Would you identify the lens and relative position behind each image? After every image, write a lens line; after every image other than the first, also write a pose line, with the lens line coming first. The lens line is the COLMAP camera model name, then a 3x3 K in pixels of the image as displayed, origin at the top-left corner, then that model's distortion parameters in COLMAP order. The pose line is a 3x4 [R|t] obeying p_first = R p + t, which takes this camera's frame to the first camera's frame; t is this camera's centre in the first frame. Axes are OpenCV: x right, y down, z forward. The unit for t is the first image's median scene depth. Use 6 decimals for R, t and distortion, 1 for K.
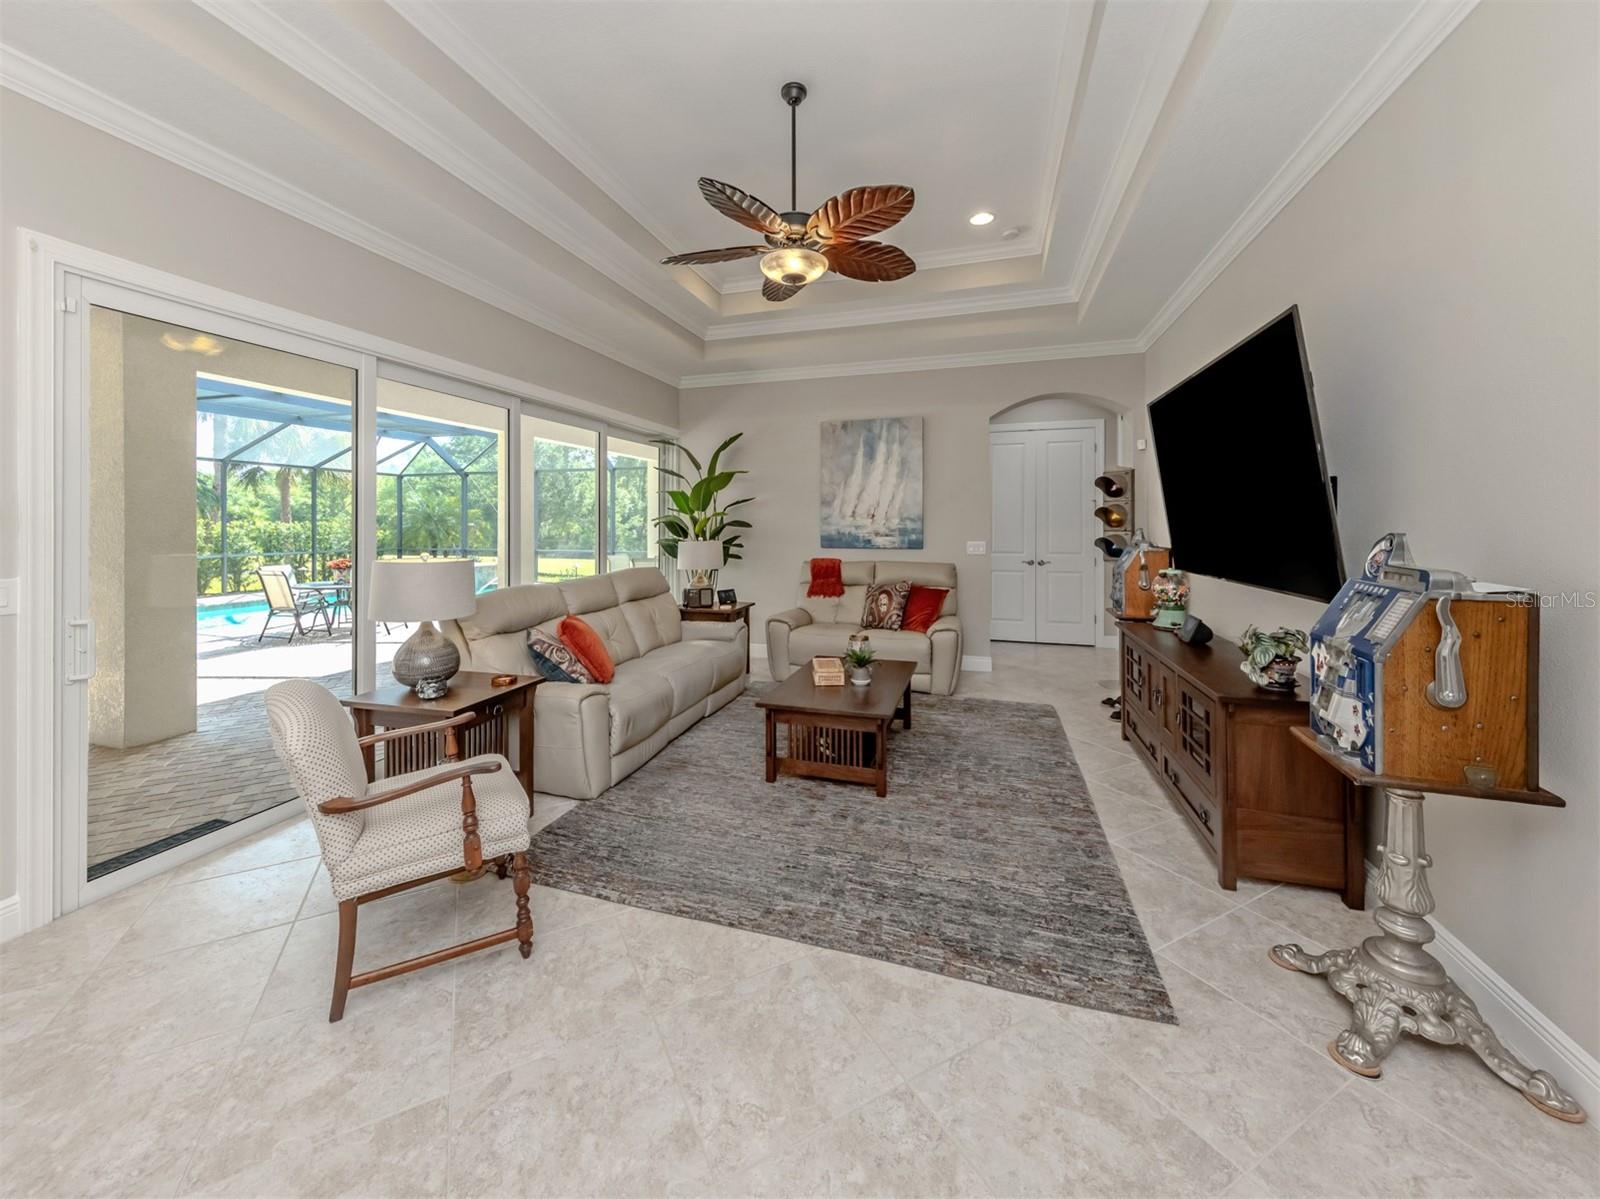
lens RADIAL K [[622.7, 0, 773.9], [0, 622.7, 526.6], [0, 0, 1]] dist [0.007493, -0.000764]
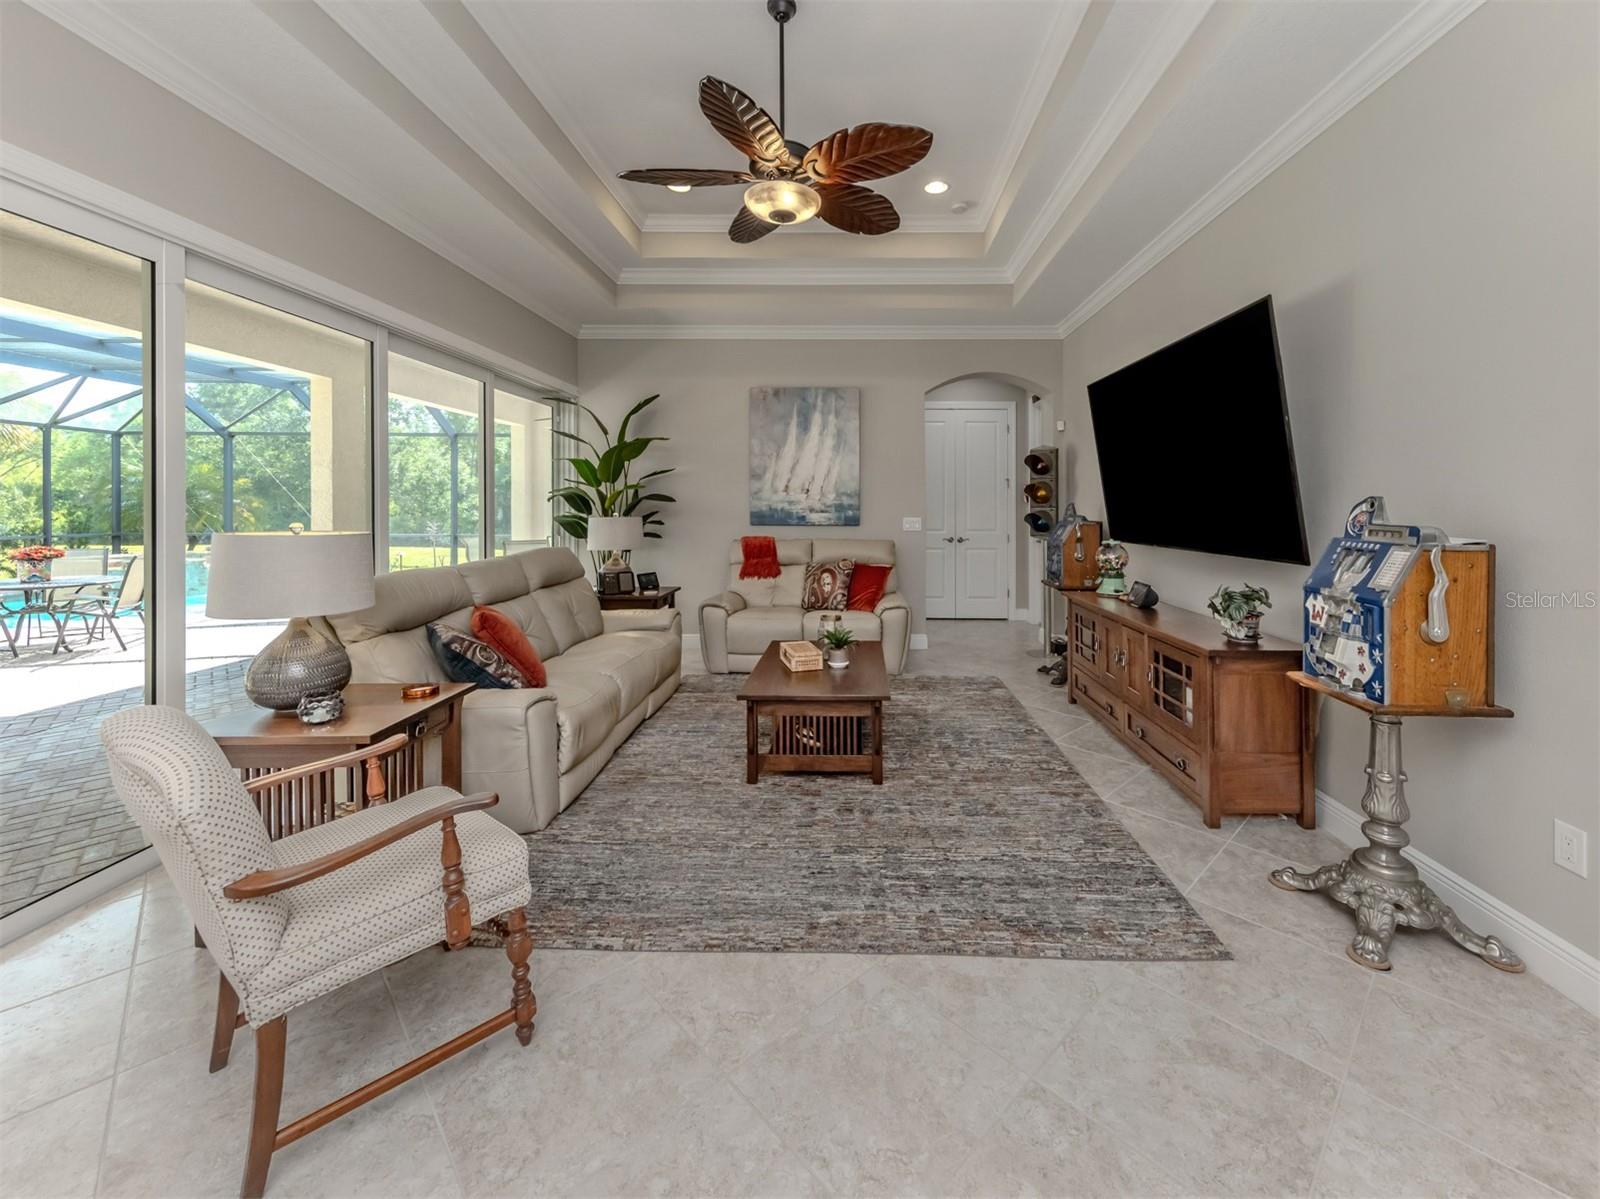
lens RADIAL K [[659.4, 0, 838.0], [0, 659.4, 513.0], [0, 0, 1]] dist [0.008232, -0.000677]
pose [[0.954143, 0.003087, 0.299335, -0.191543], [-0.004536, 0.999981, 0.004144, 0.024521], [-0.299317, -0.005312, 0.954139, 0.080555]]
